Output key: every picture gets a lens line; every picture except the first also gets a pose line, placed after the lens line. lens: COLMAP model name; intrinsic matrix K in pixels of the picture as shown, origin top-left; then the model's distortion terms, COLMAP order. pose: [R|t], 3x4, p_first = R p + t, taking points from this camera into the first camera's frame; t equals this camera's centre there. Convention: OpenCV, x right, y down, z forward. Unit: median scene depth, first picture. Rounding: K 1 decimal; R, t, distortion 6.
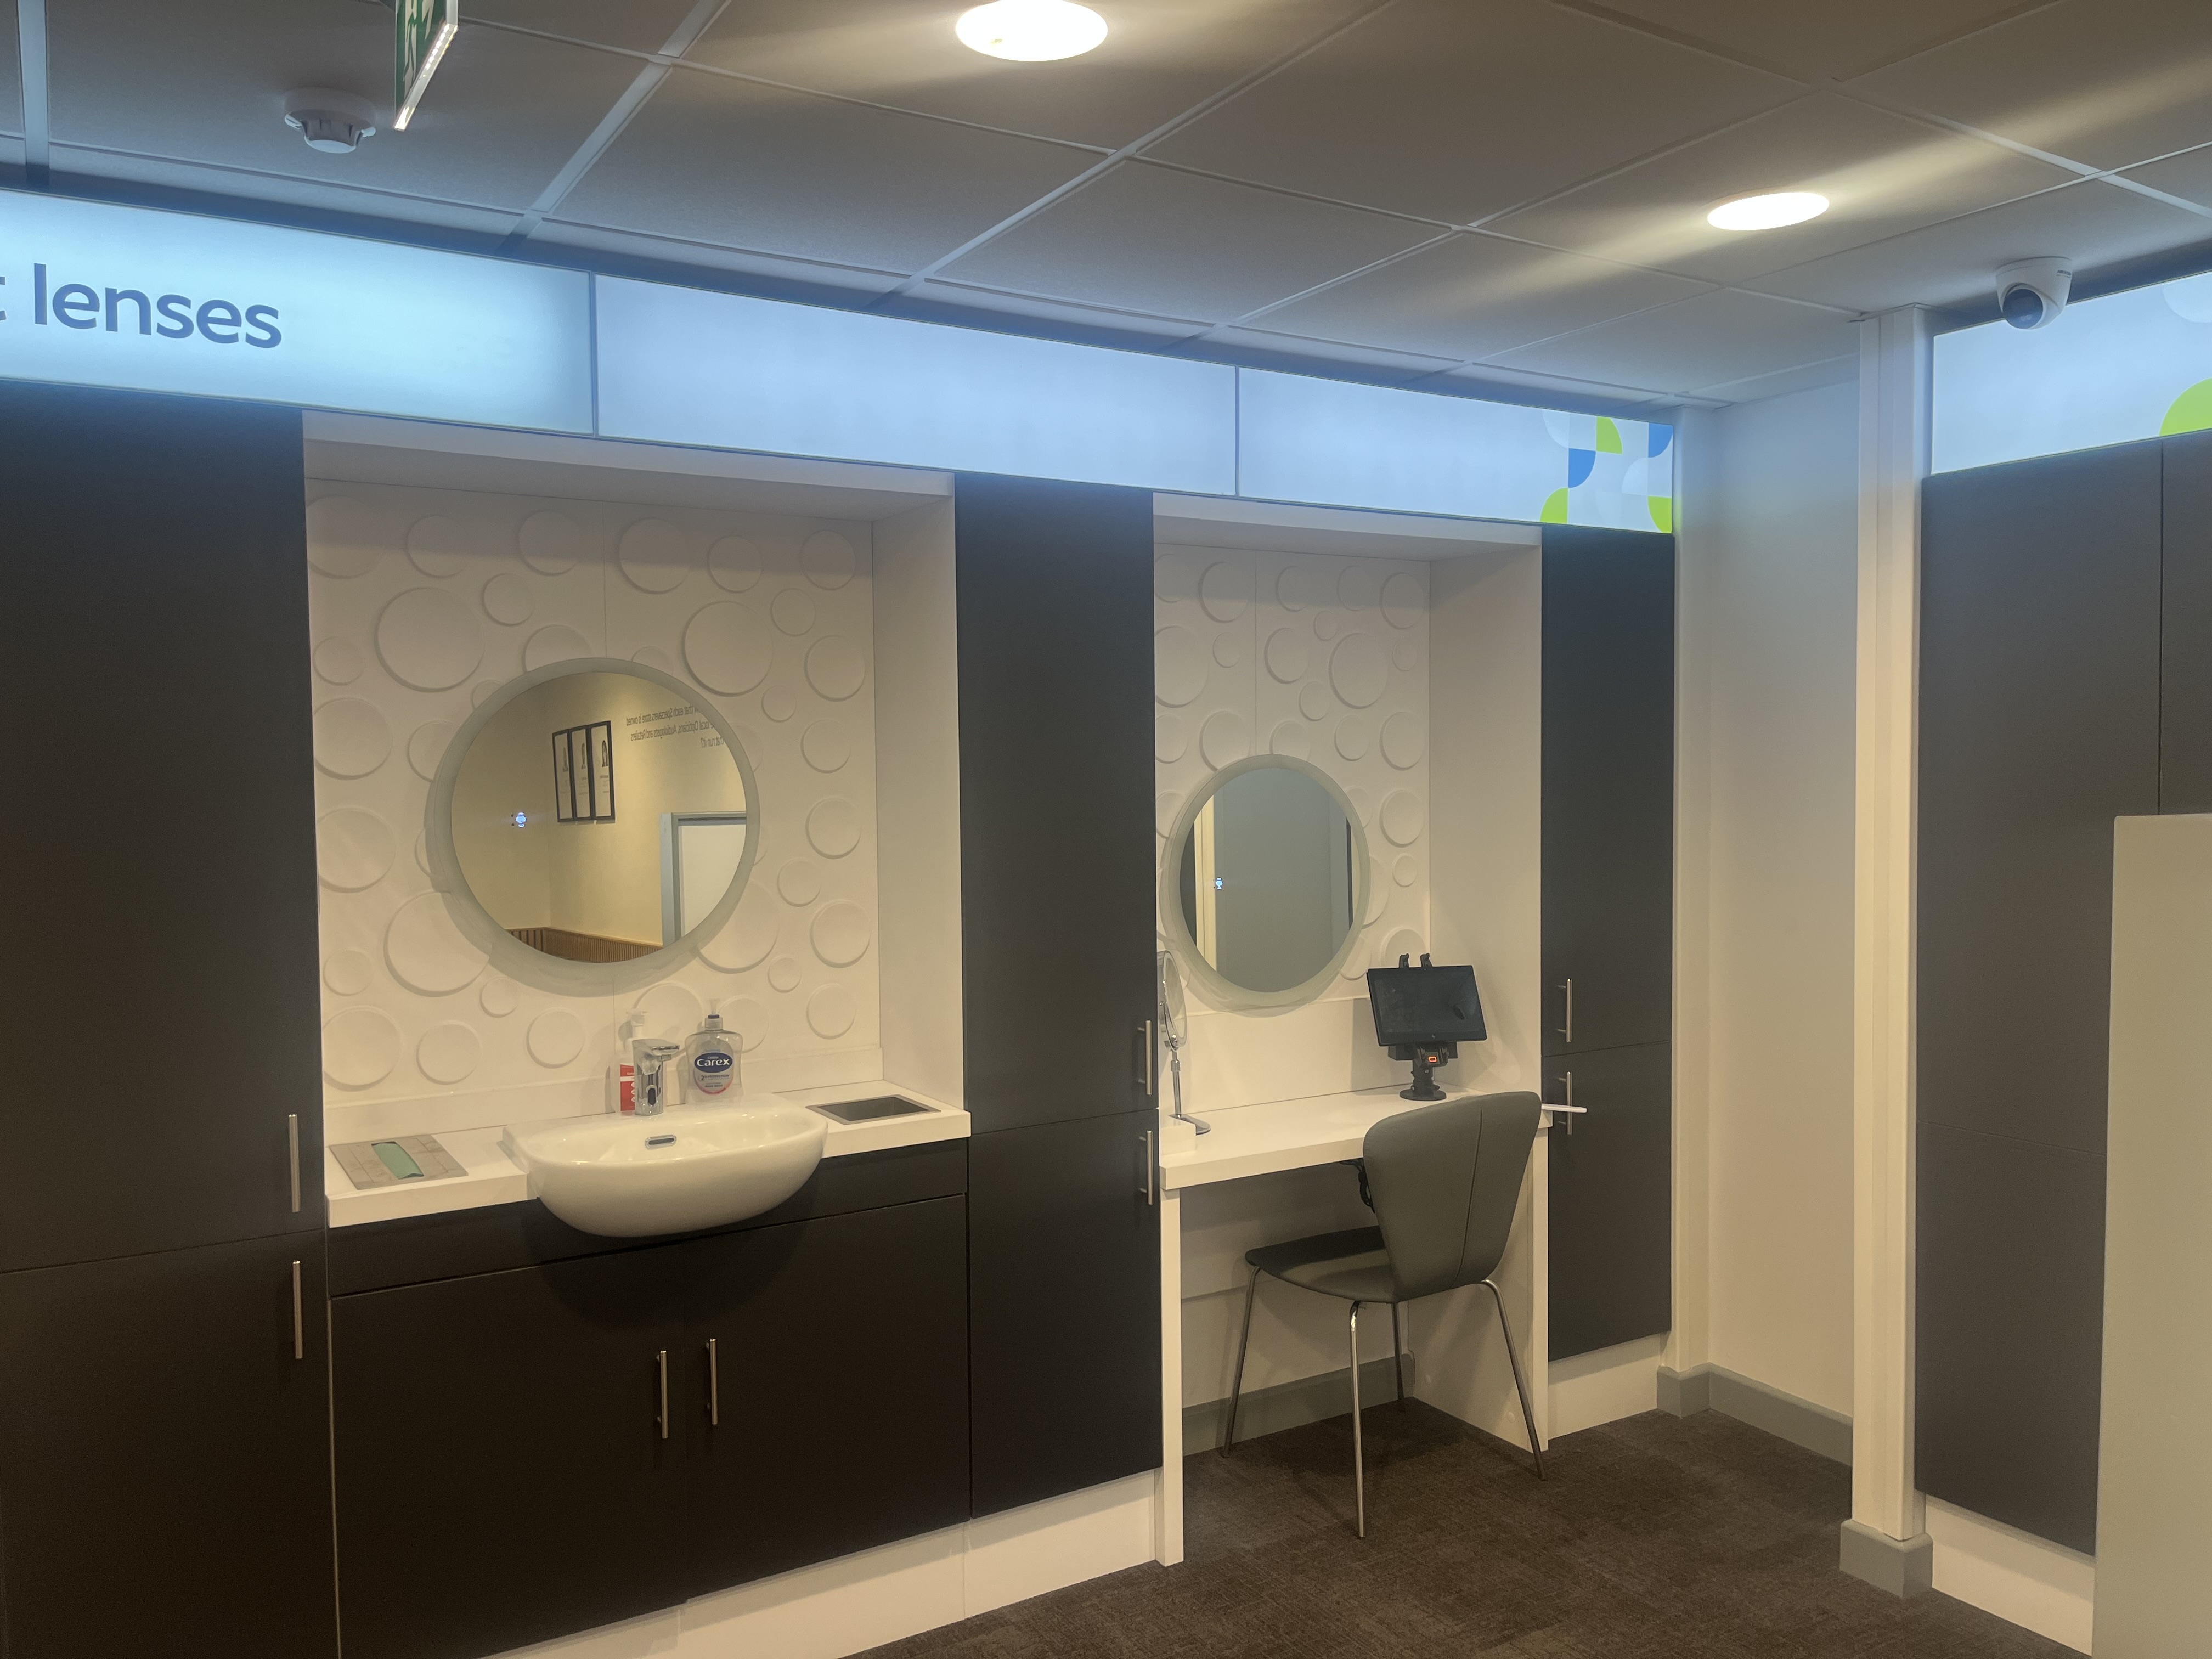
lens RADIAL K [[1694.7, 0, 1099.7], [0, 1694.7, 818.2], [0, 0, 1]] dist [0.006421, -0.008253]
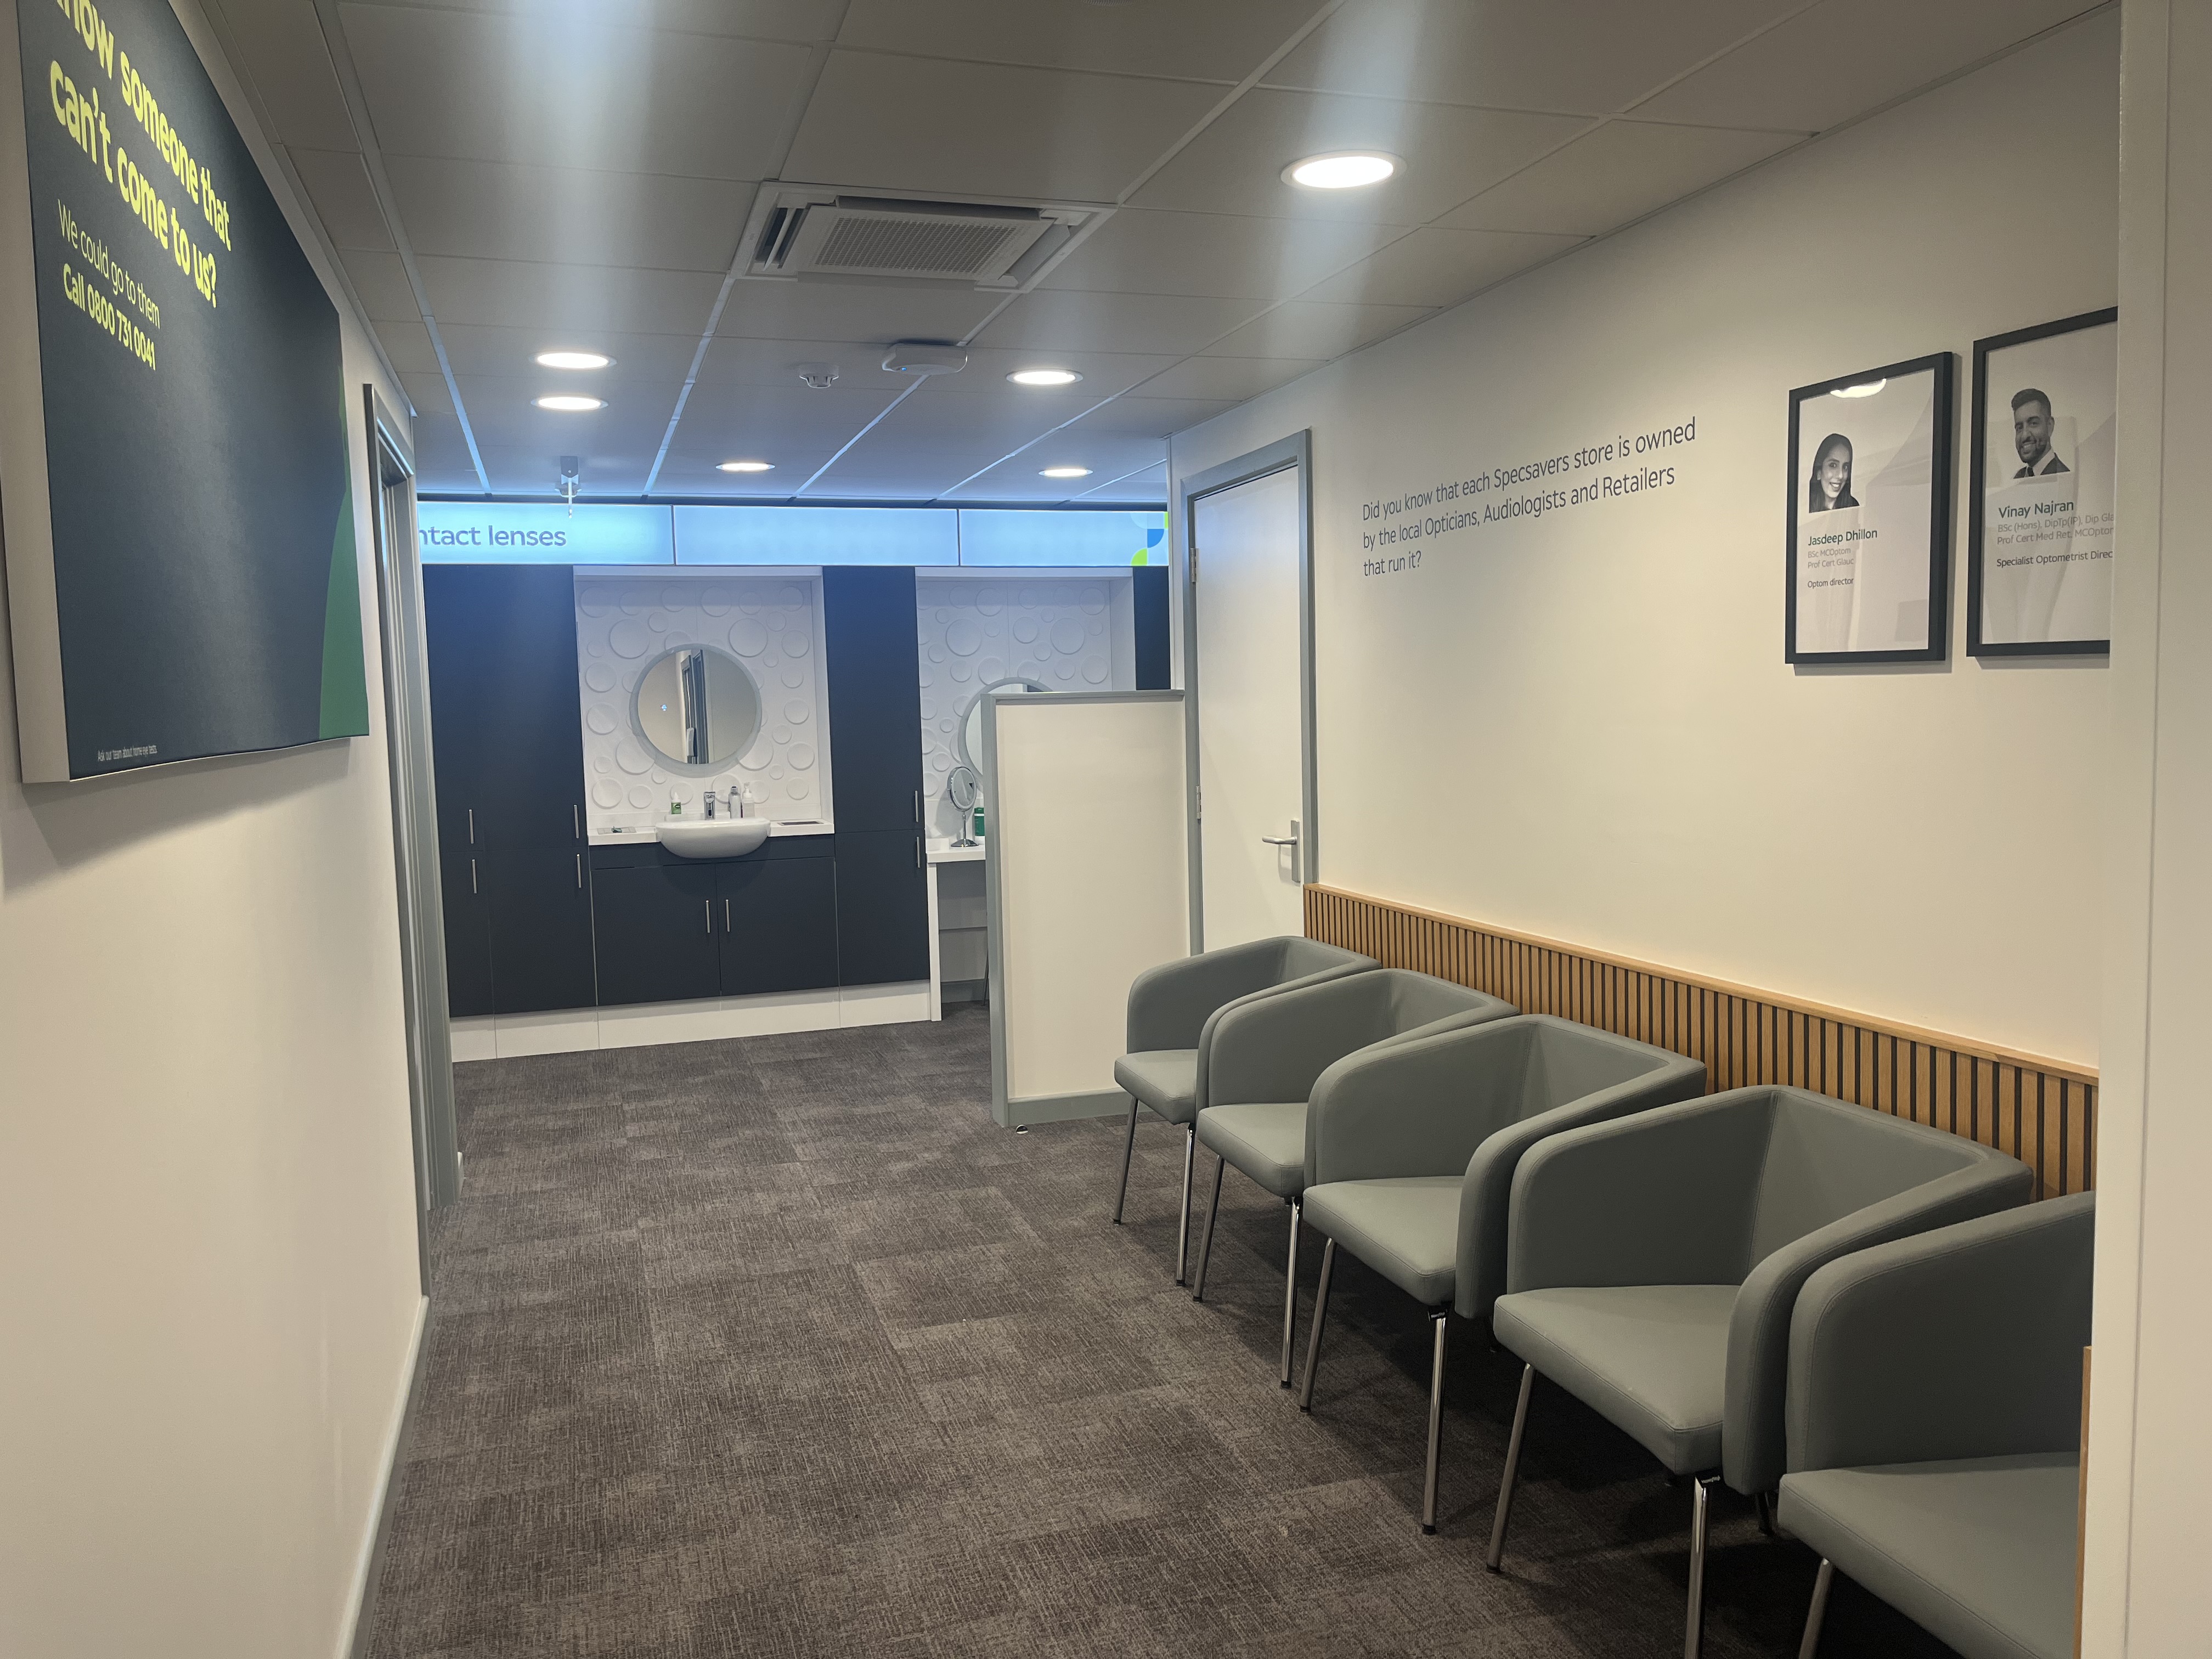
lens RADIAL K [[1694.7, 0, 1113.9], [0, 1694.7, 834.0], [0, 0, 1]] dist [0.006421, -0.008253]
pose [[0.975587, 0.007956, -0.219470, 0.900129], [0.005710, 0.998087, 0.061563, 0.038028], [0.219540, -0.061313, 0.973675, -1.385857]]
